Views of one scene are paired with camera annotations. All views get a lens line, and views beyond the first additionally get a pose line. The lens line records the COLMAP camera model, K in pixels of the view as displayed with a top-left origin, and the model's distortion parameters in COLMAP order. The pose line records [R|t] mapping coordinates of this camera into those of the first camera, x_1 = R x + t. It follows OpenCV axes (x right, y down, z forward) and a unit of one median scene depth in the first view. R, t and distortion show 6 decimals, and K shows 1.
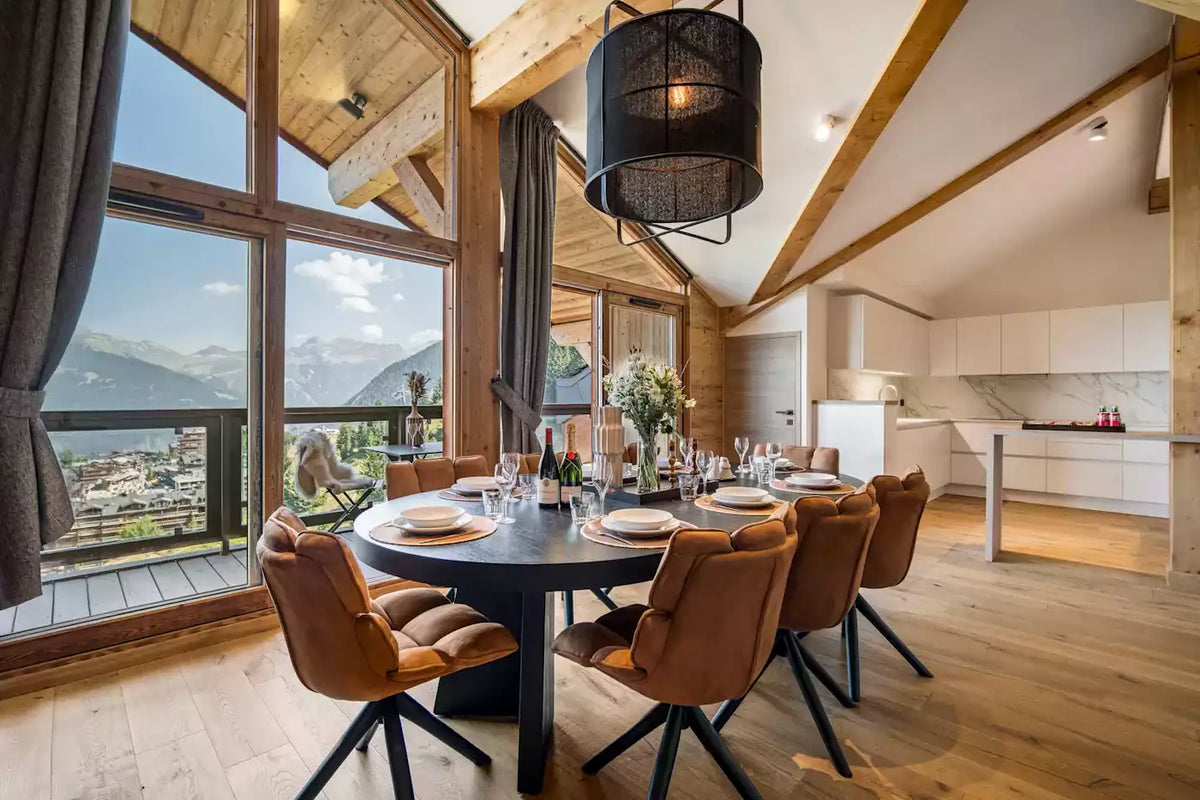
lens RADIAL K [[527.4, 0, 594.5], [0, 527.4, 400.5], [0, 0, 1]] dist [-0.002698, -0.000042]
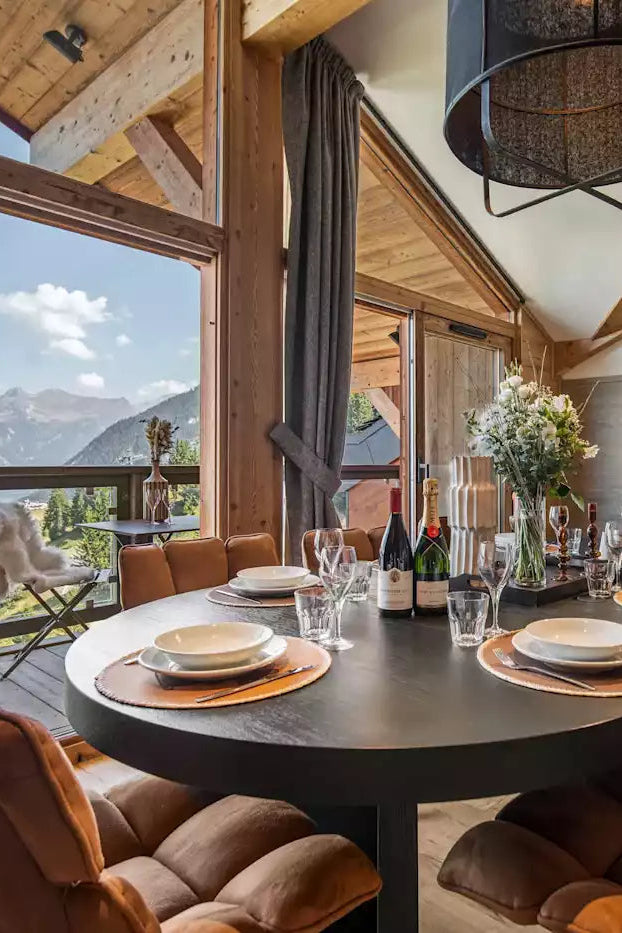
lens RADIAL K [[619.5, 0, 434.0], [0, 619.5, 462.0], [0, 0, 1]] dist [-0.006743, 0.000500]
pose [[0.994187, -0.001222, 0.107659, -0.066580], [0.002048, 0.999969, -0.007556, 0.015086], [-0.107646, 0.007733, 0.994159, 0.147361]]
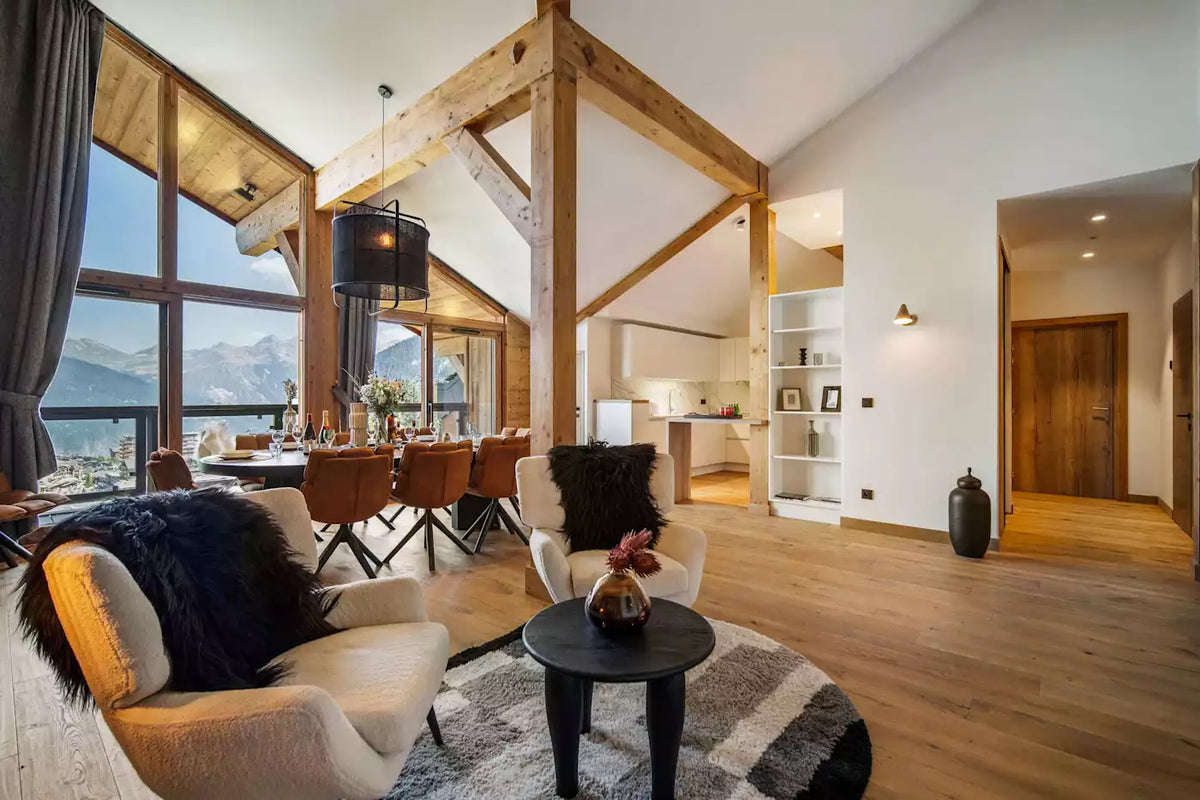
lens RADIAL K [[527.4, 0, 594.5], [0, 527.4, 400.5], [0, 0, 1]] dist [-0.002698, -0.000042]
pose [[0.997927, -0.002766, 0.064301, 0.455573], [0.002805, 0.999996, -0.000523, 0.003547], [-0.064300, 0.000702, 0.997930, -0.559537]]
